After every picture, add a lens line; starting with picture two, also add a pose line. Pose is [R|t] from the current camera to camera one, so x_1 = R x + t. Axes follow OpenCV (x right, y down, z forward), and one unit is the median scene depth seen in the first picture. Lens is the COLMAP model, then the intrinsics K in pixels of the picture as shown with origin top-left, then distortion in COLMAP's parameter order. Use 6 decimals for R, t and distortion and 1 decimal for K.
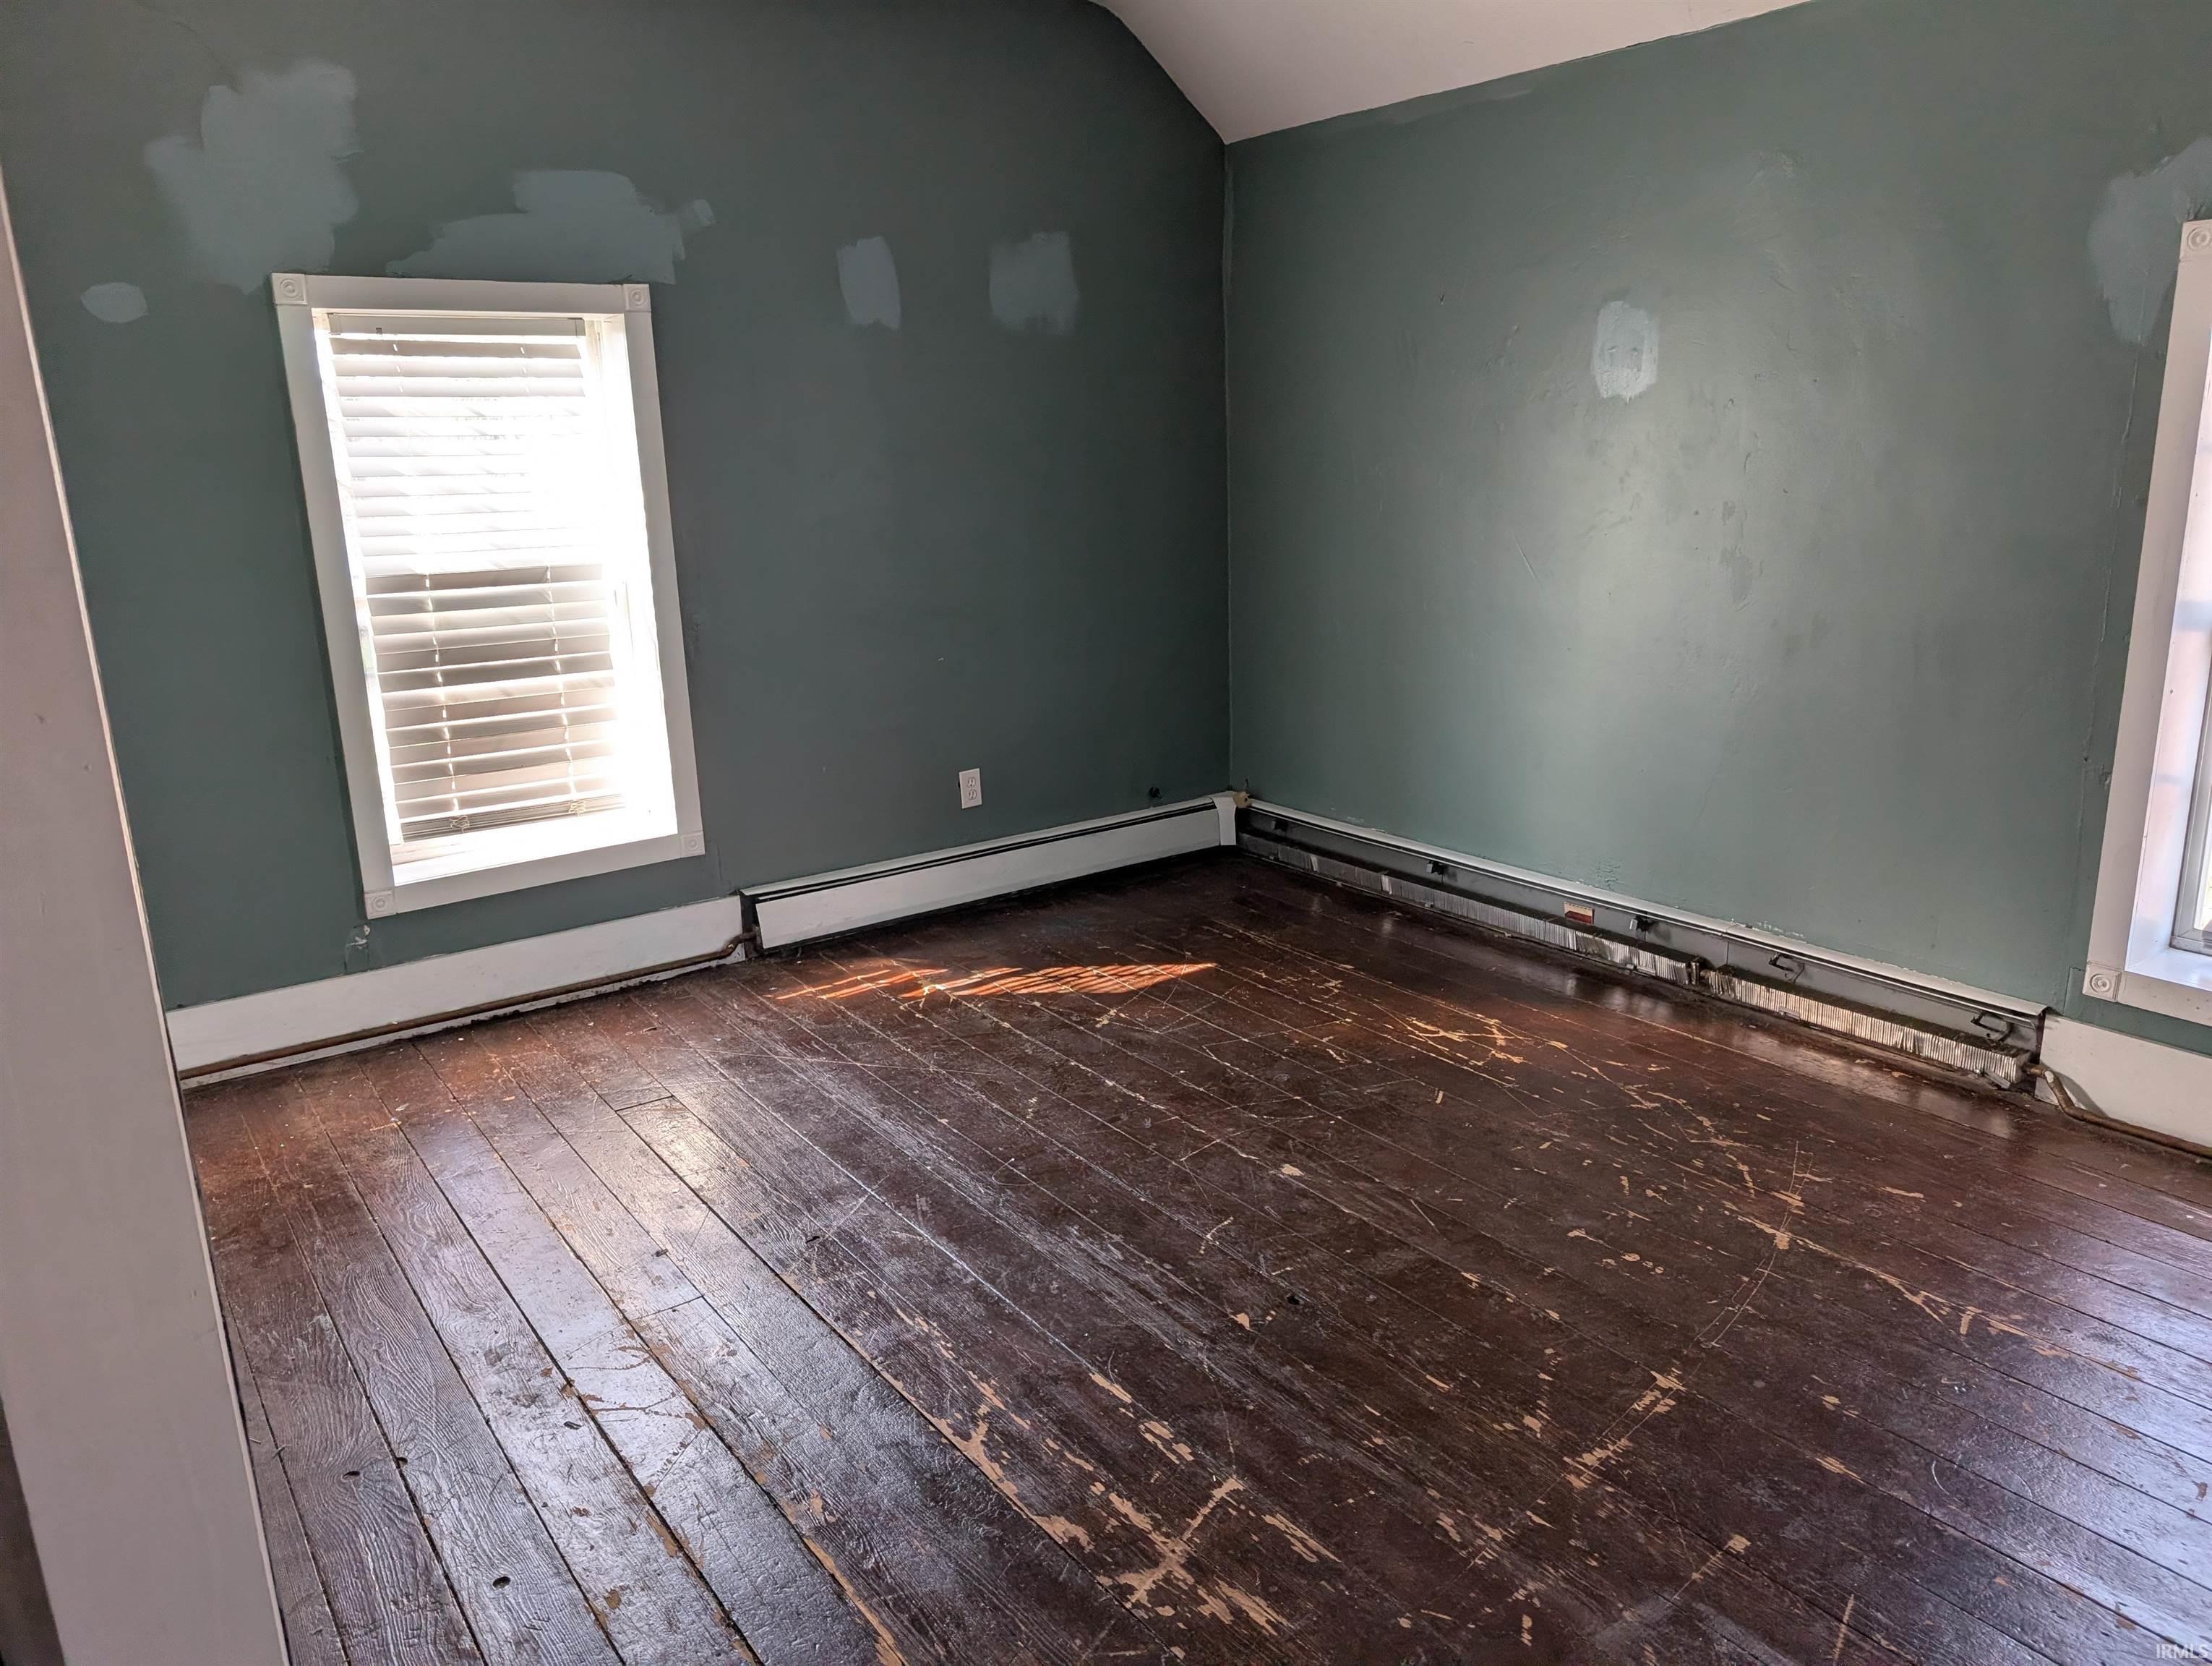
lens RADIAL K [[1577.0, 0, 1106.0], [0, 1577.0, 833.0], [0, 0, 1]] dist [0.052569, 0.001961]
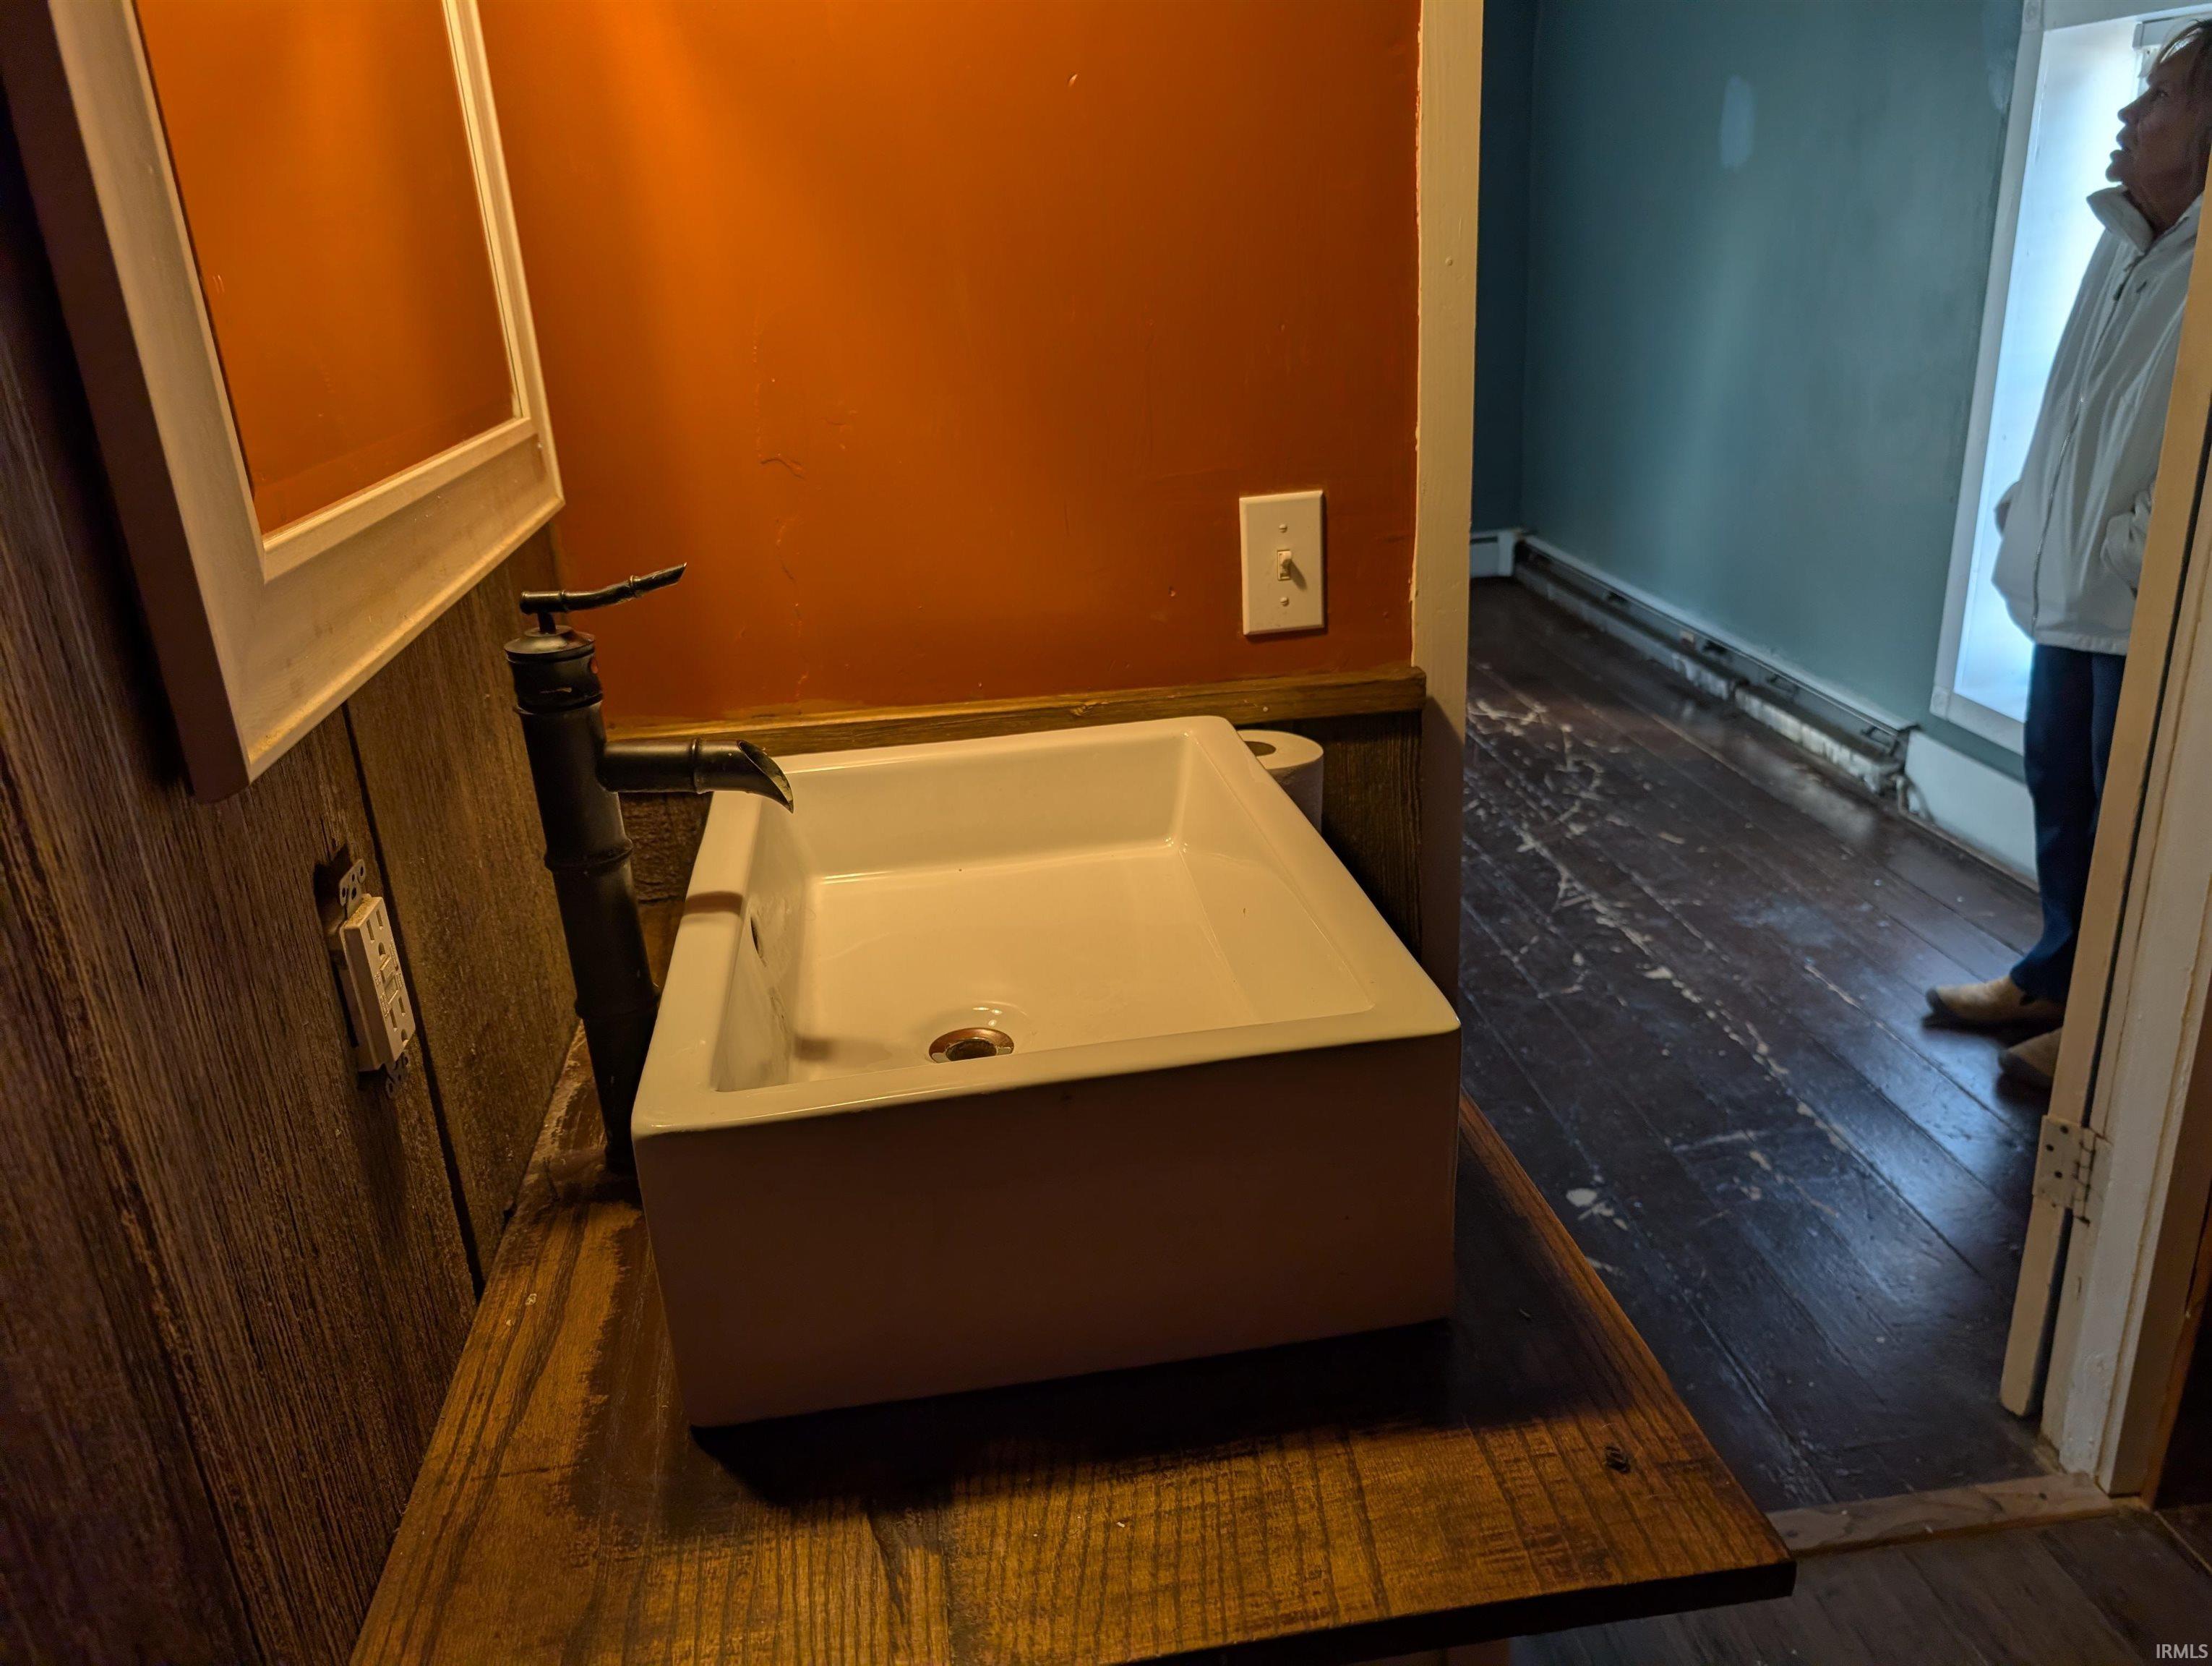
lens RADIAL K [[1577.0, 0, 1106.0], [0, 1577.0, 833.0], [0, 0, 1]] dist [0.052569, 0.001961]
pose [[0.878555, 0.159615, -0.450183, 0.543921], [-0.095910, 0.982267, 0.161096, 0.050581], [0.467914, -0.098355, 0.878284, -0.246631]]
